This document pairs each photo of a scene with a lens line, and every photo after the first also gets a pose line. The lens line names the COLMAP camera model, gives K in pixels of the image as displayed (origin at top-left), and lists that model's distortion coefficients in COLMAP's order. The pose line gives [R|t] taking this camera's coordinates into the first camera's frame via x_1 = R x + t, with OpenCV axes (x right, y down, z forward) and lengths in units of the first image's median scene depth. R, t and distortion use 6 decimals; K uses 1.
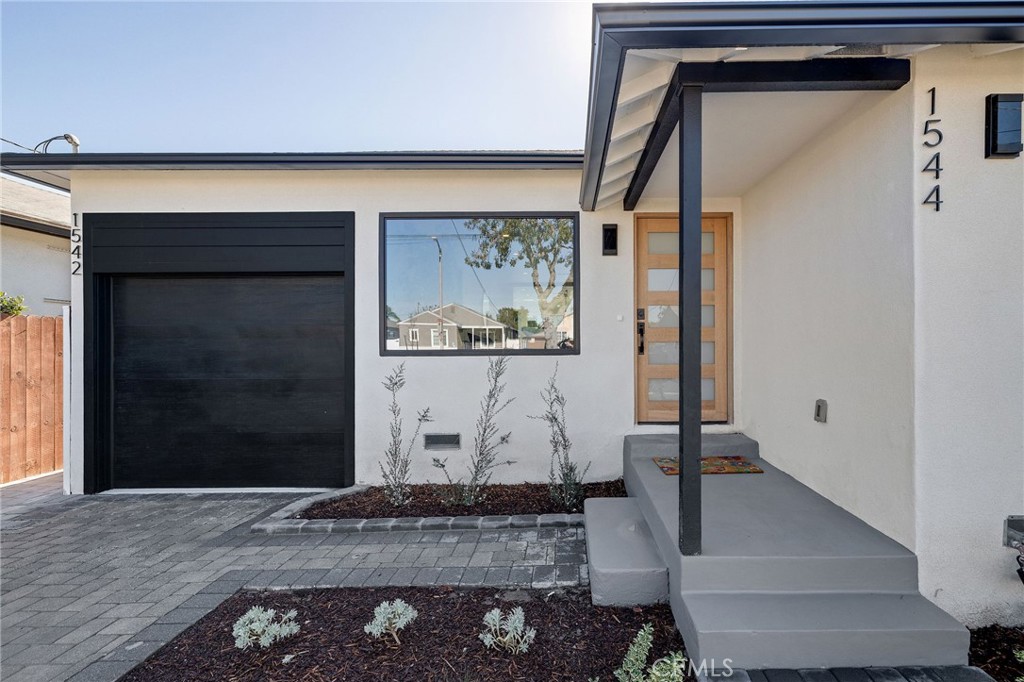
lens RADIAL K [[433.1, 0, 516.2], [0, 433.1, 340.4], [0, 0, 1]] dist [-0.000835, -0.000419]
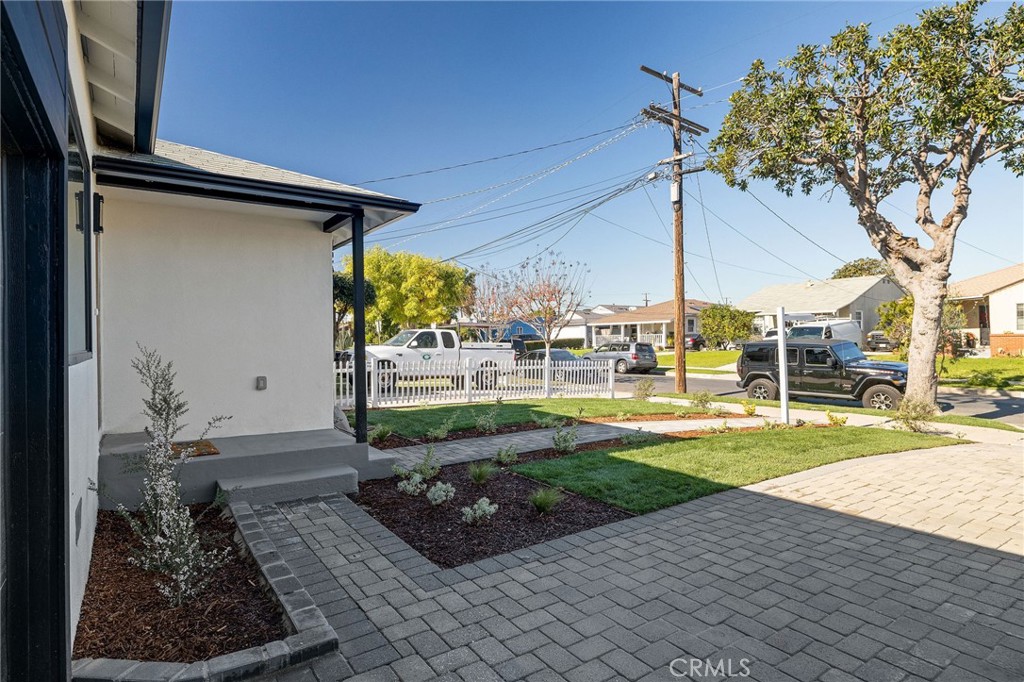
lens RADIAL K [[546.4, 0, 513.0], [0, 546.4, 341.0], [0, 0, 1]] dist [-0.003689, 0.001728]
pose [[-0.572360, 0.003958, 0.819993, -1.535773], [0.004198, 0.999989, -0.001896, 0.005569], [-0.819992, 0.002357, -0.572371, 1.355679]]
